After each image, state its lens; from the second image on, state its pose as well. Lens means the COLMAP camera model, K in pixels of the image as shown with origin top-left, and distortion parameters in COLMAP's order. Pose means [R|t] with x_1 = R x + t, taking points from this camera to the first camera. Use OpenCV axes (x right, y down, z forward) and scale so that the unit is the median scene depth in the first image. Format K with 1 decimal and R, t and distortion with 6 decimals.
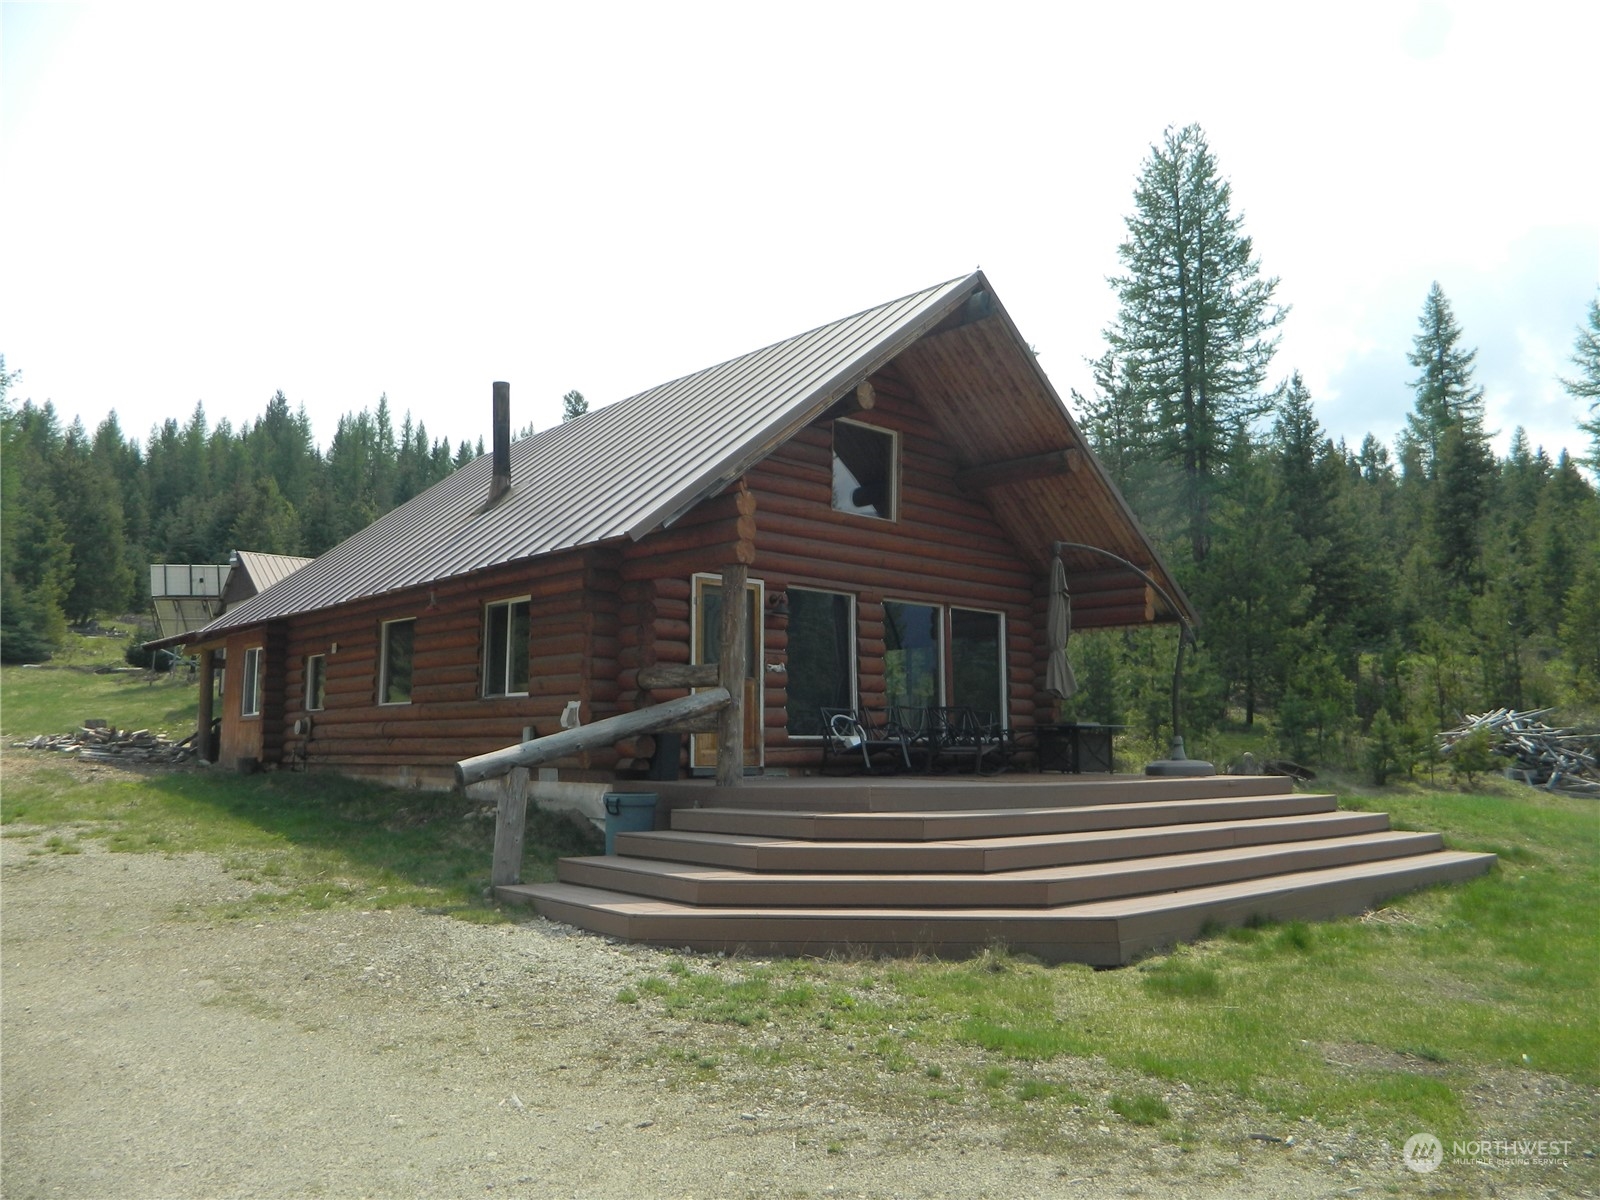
lens RADIAL K [[1164.0, 0, 805.1], [0, 1164.0, 600.1], [0, 0, 1]] dist [-0.005447, -0.001071]
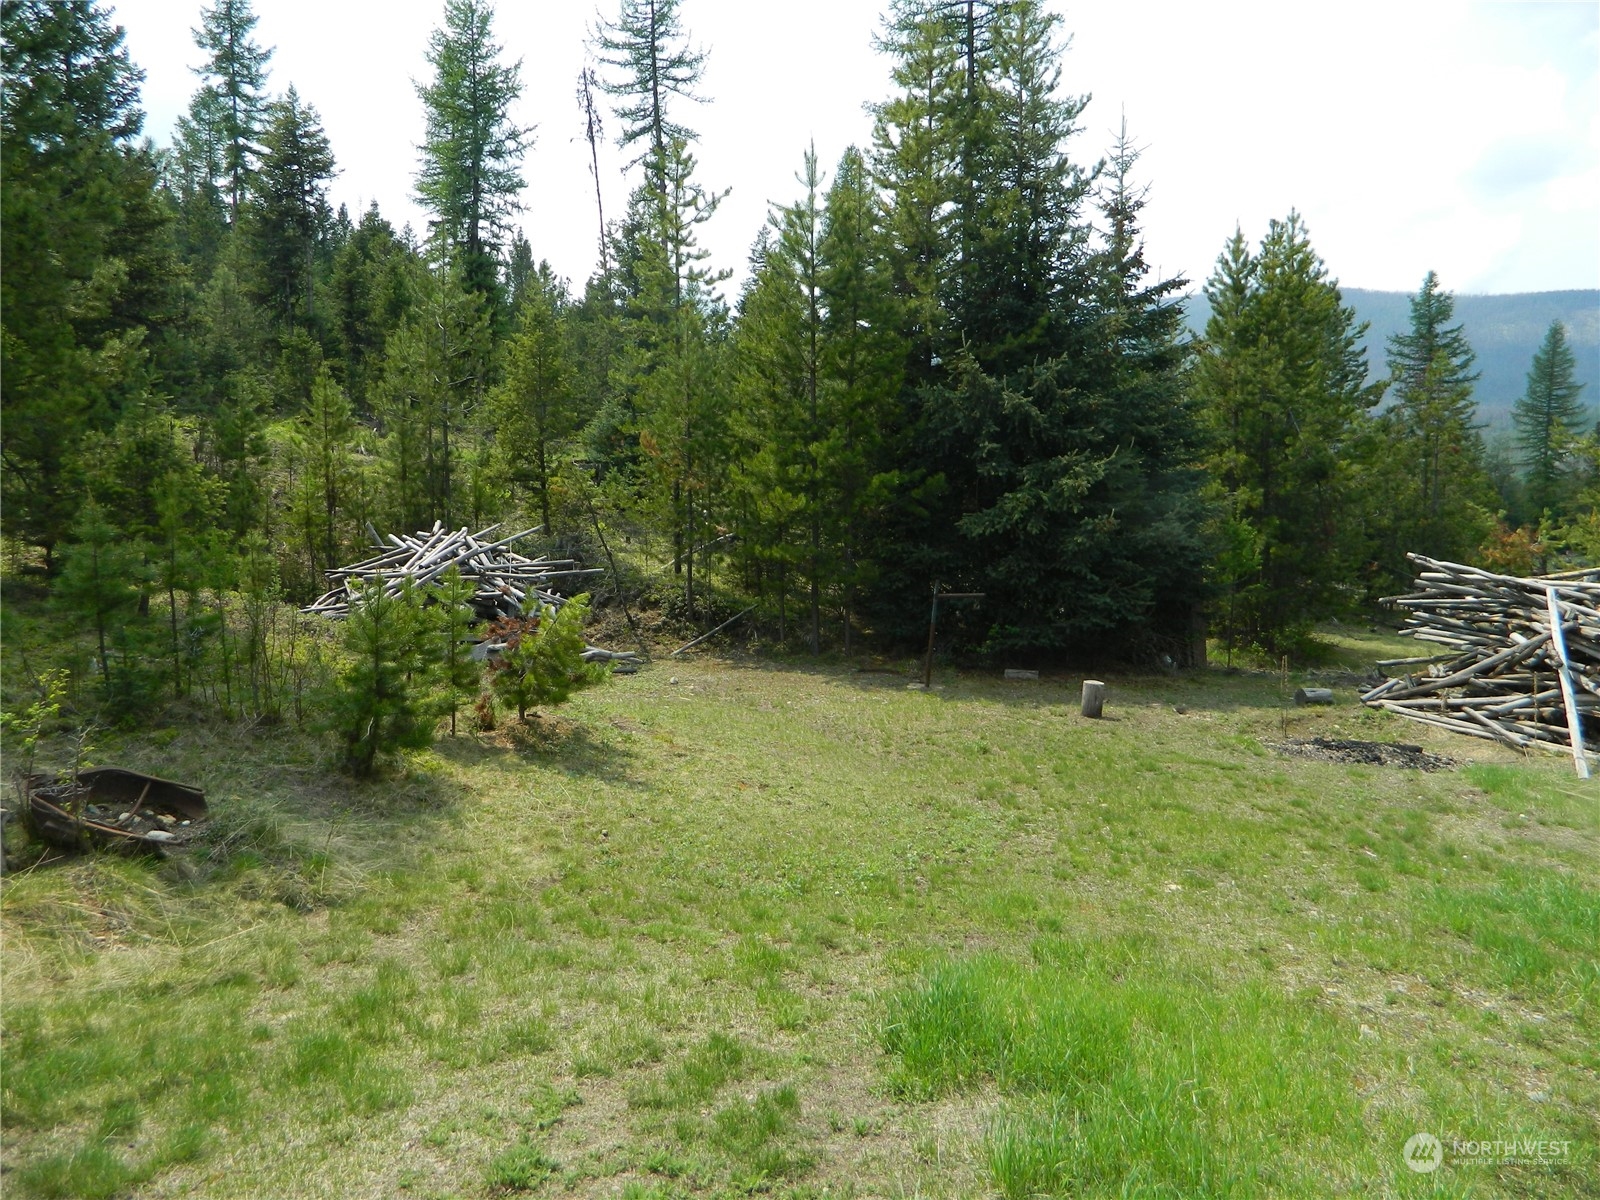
lens RADIAL K [[1164.0, 0, 797.9], [0, 1164.0, 600.1], [0, 0, 1]] dist [-0.005447, -0.001071]
pose [[0.550163, -0.067125, 0.832355, 0.175089], [-0.103469, 0.983603, 0.147713, 0.021936], [-0.828622, -0.167389, 0.534197, 0.461727]]
